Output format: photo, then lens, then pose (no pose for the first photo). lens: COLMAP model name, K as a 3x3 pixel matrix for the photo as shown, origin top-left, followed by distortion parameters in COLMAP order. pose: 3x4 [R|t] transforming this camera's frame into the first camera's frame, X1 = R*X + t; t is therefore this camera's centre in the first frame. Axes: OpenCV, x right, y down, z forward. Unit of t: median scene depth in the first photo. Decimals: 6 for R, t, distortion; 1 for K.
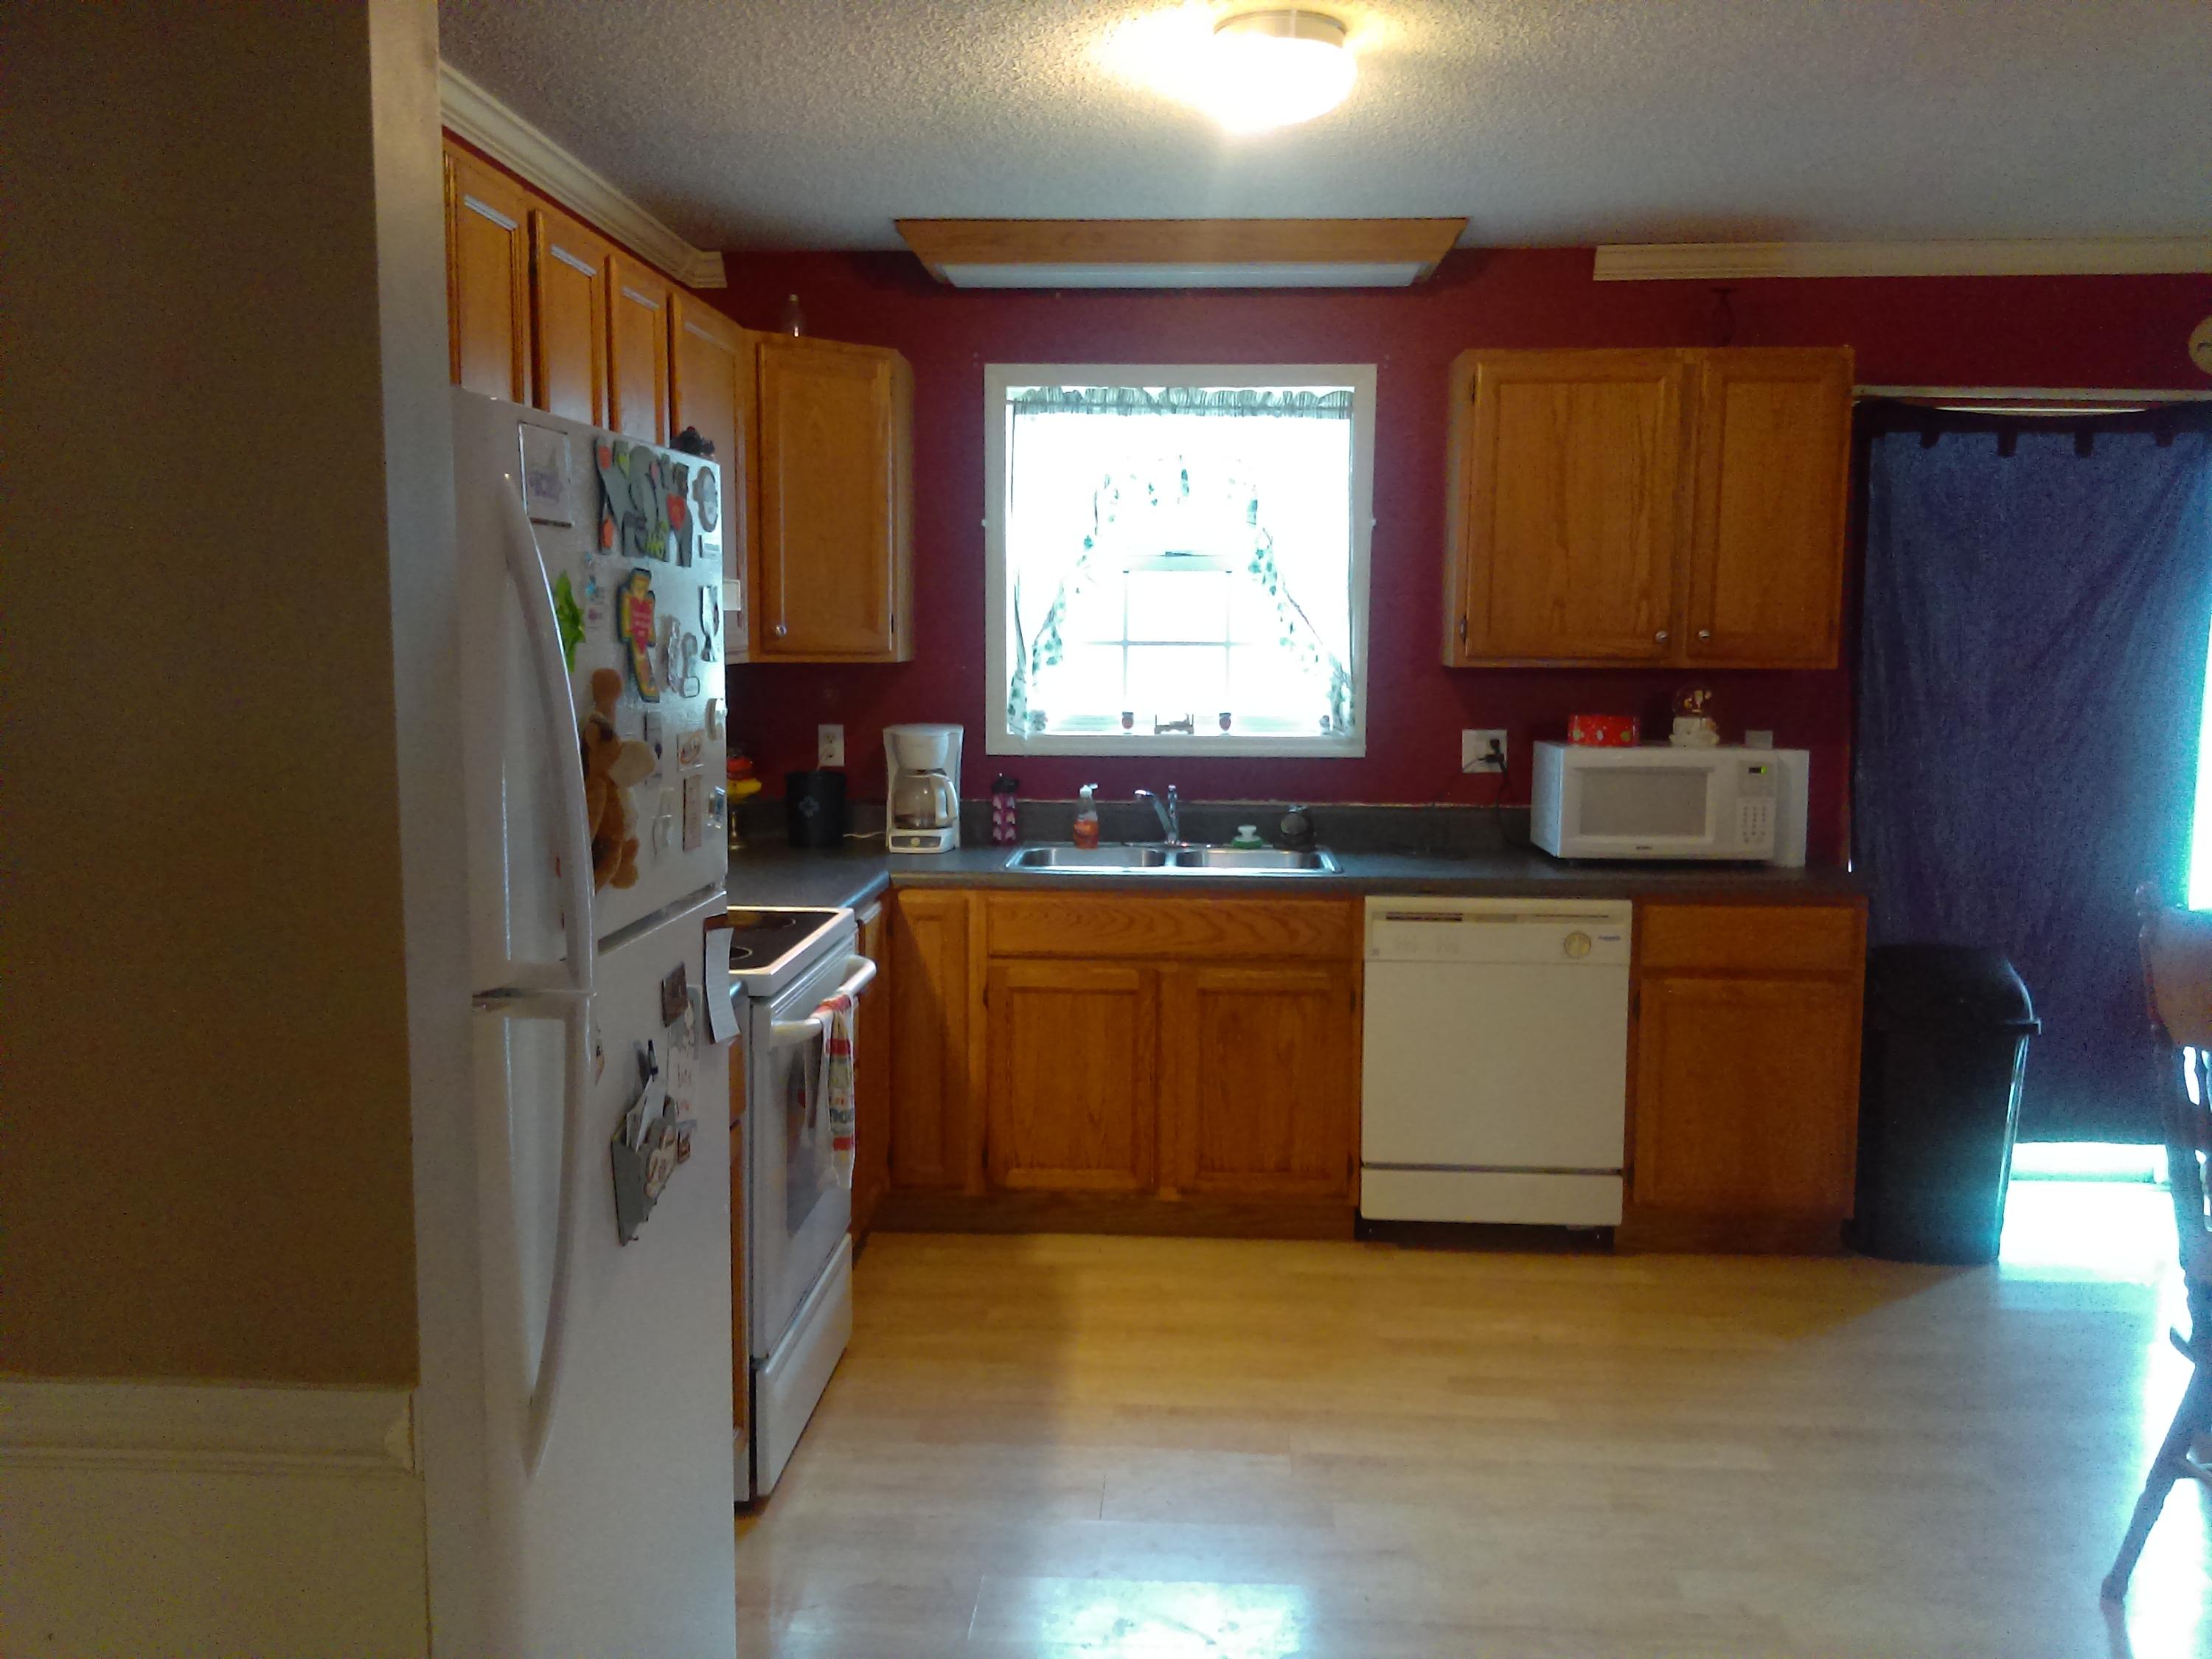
lens RADIAL K [[1941.5, 0, 1106.0], [0, 1941.5, 829.5], [0, 0, 1]] dist [0.217334, -0.438975]
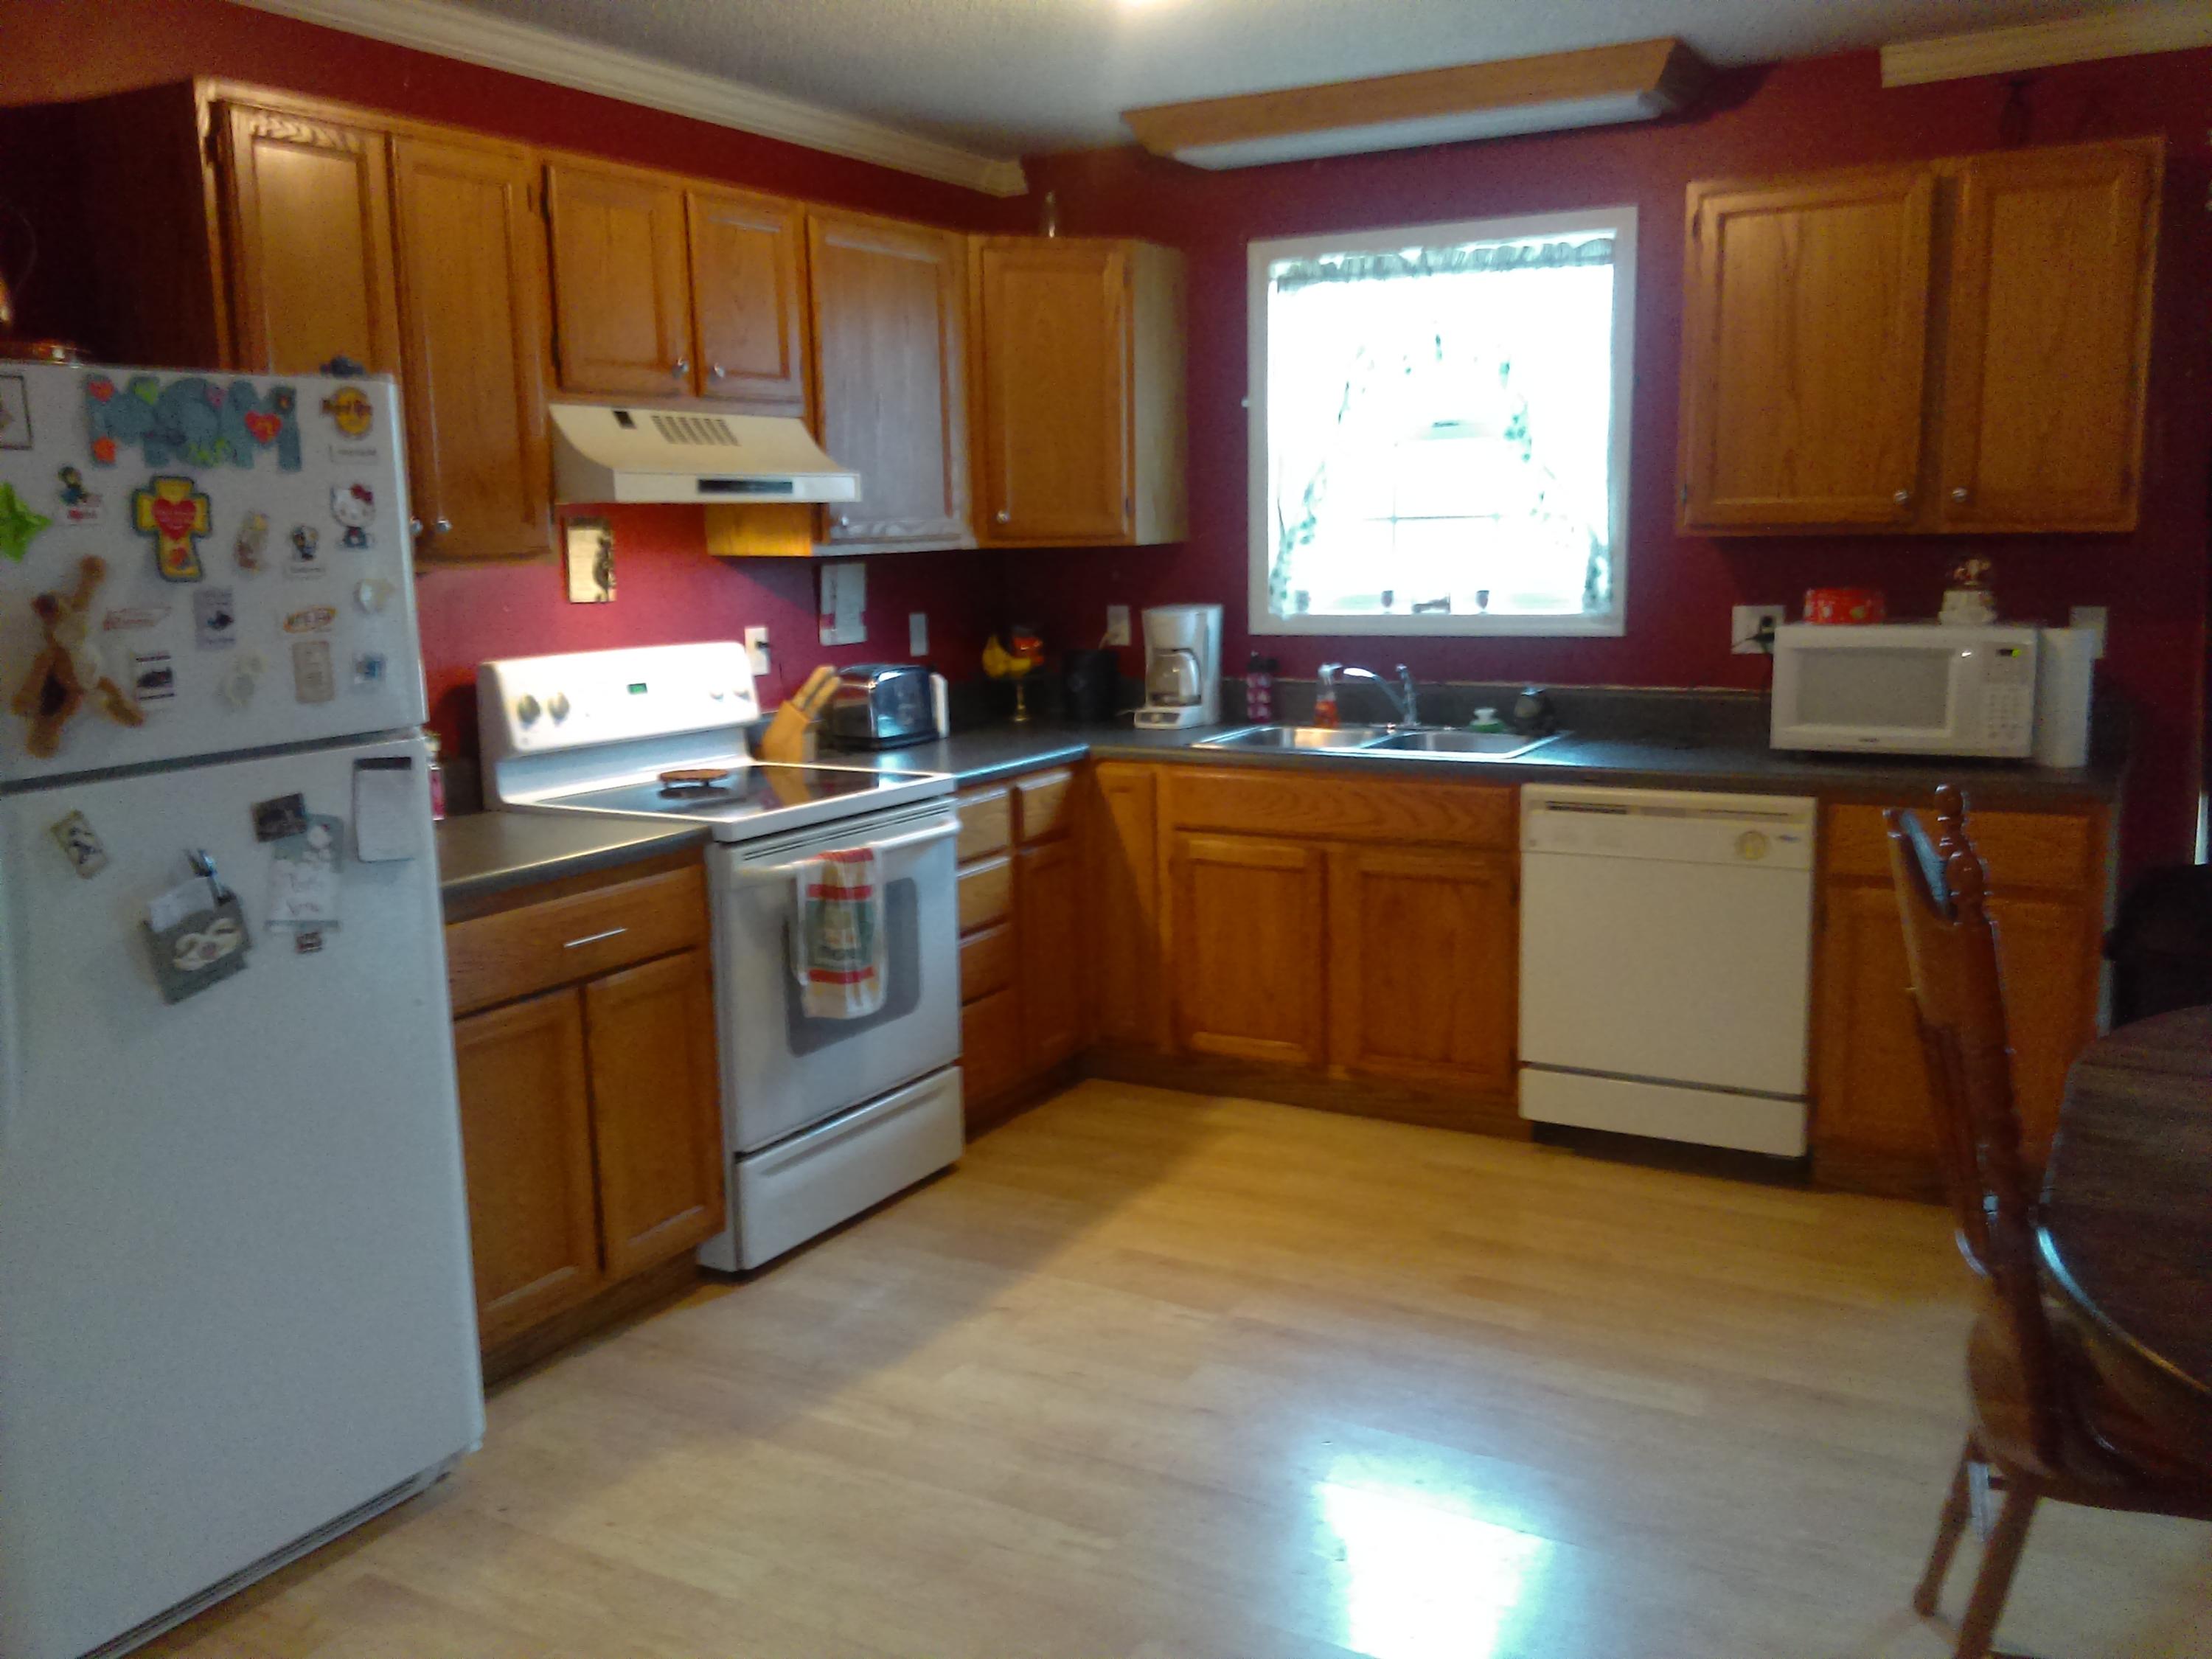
lens RADIAL K [[1941.5, 0, 1106.0], [0, 1941.5, 829.5], [0, 0, 1]] dist [0.217334, -0.438975]
pose [[0.892236, 0.048644, -0.448942, 0.361972], [-0.021638, 0.997645, 0.065093, -0.001192], [0.451051, -0.048364, 0.891187, 0.053860]]
